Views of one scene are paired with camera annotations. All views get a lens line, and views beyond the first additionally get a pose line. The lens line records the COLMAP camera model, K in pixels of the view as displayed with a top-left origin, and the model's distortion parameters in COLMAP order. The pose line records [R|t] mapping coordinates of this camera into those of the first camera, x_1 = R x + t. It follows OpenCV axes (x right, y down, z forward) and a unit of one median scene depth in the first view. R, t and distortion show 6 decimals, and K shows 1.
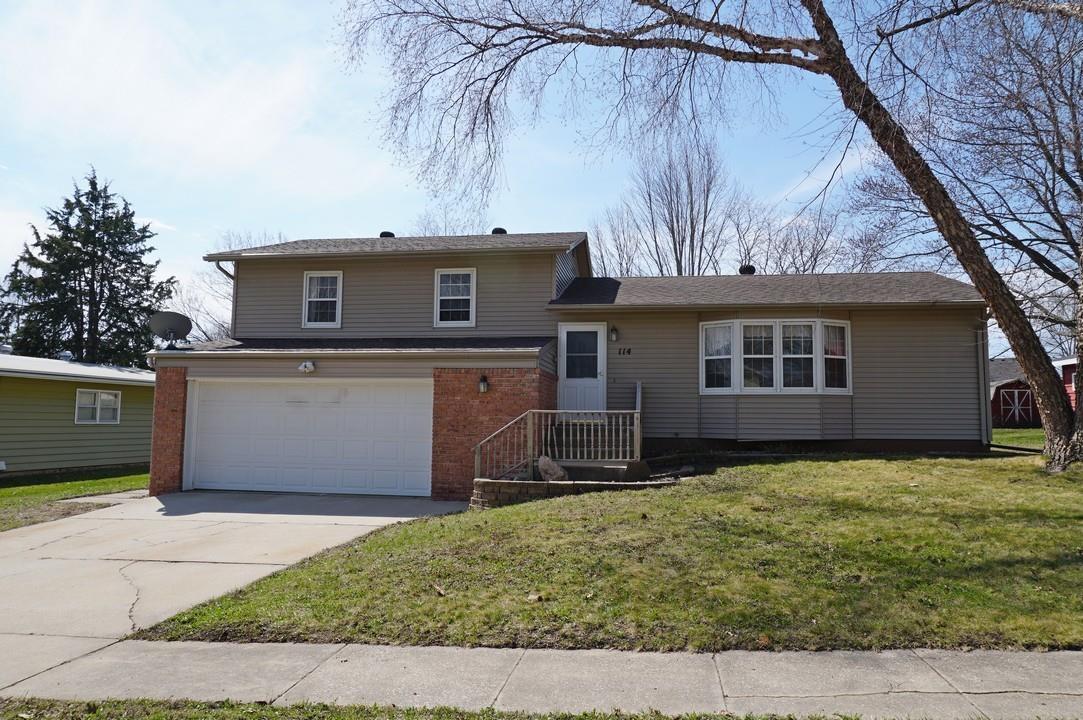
lens RADIAL K [[729.5, 0, 533.4], [0, 729.5, 361.8], [0, 0, 1]] dist [-0.053403, 0.038755]
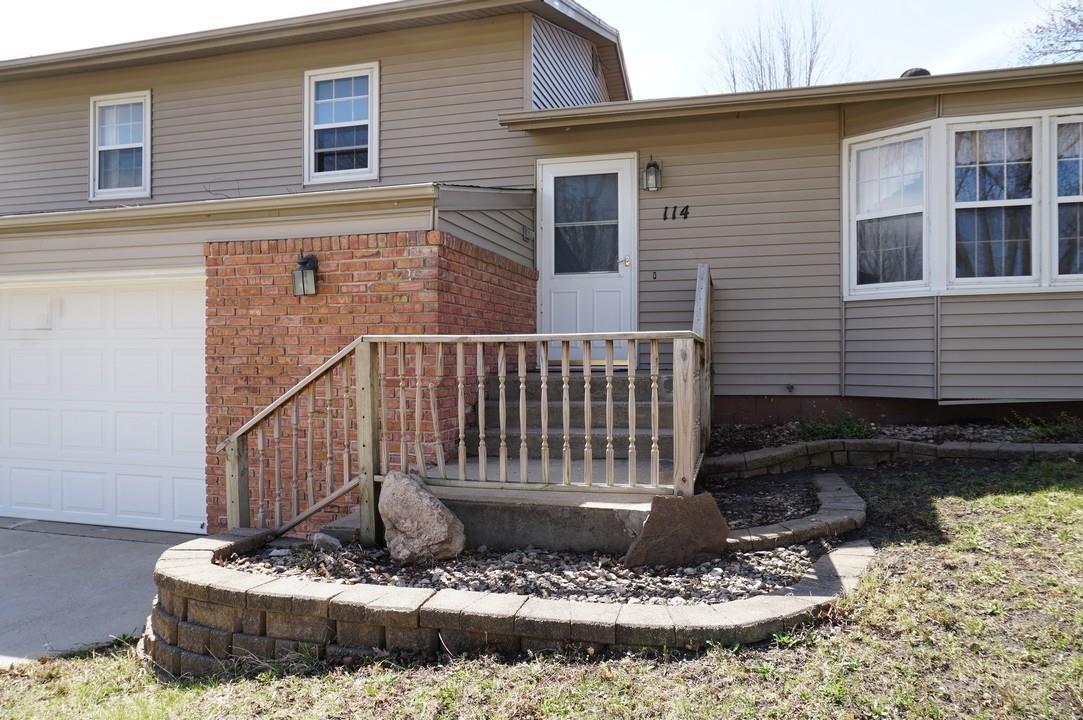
lens RADIAL K [[729.5, 0, 533.4], [0, 729.5, 361.8], [0, 0, 1]] dist [-0.053403, 0.038755]
pose [[0.993216, -0.012391, -0.115619, 0.093499], [0.022178, 0.996239, 0.083757, 0.043175], [0.114146, -0.085753, 0.989756, 0.556646]]
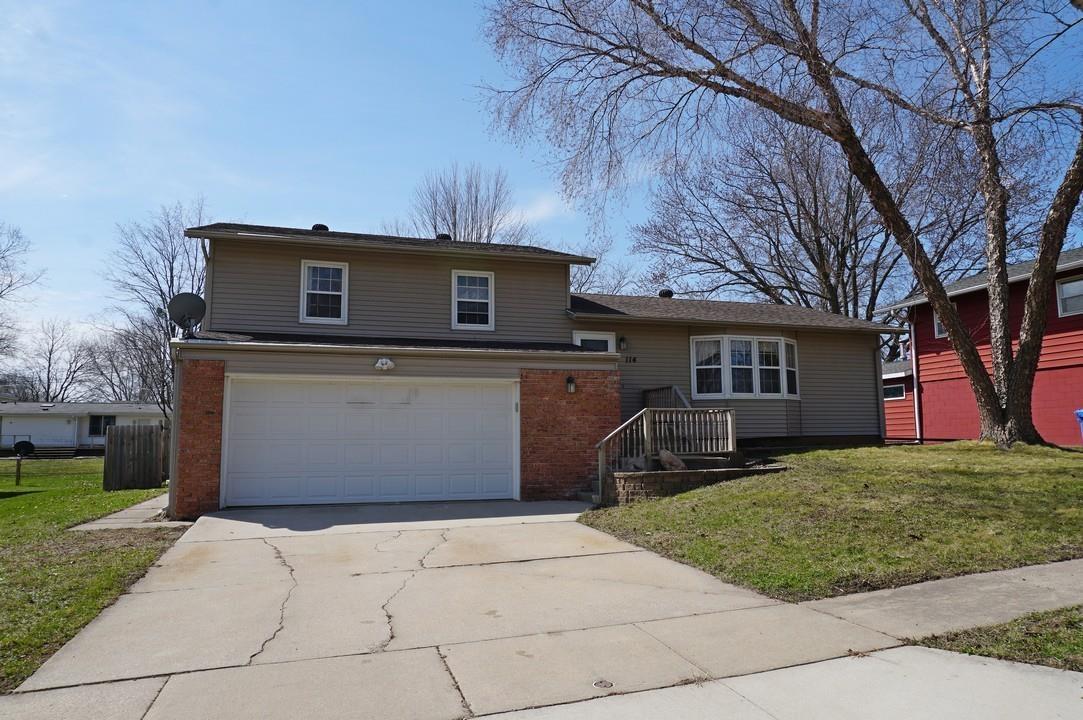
lens RADIAL K [[729.5, 0, 533.4], [0, 729.5, 361.8], [0, 0, 1]] dist [-0.053403, 0.038755]
pose [[0.896551, 0.030581, 0.441884, -0.523371], [-0.016570, 0.999231, -0.035533, 0.032354], [-0.442631, 0.024535, 0.896368, 0.090159]]
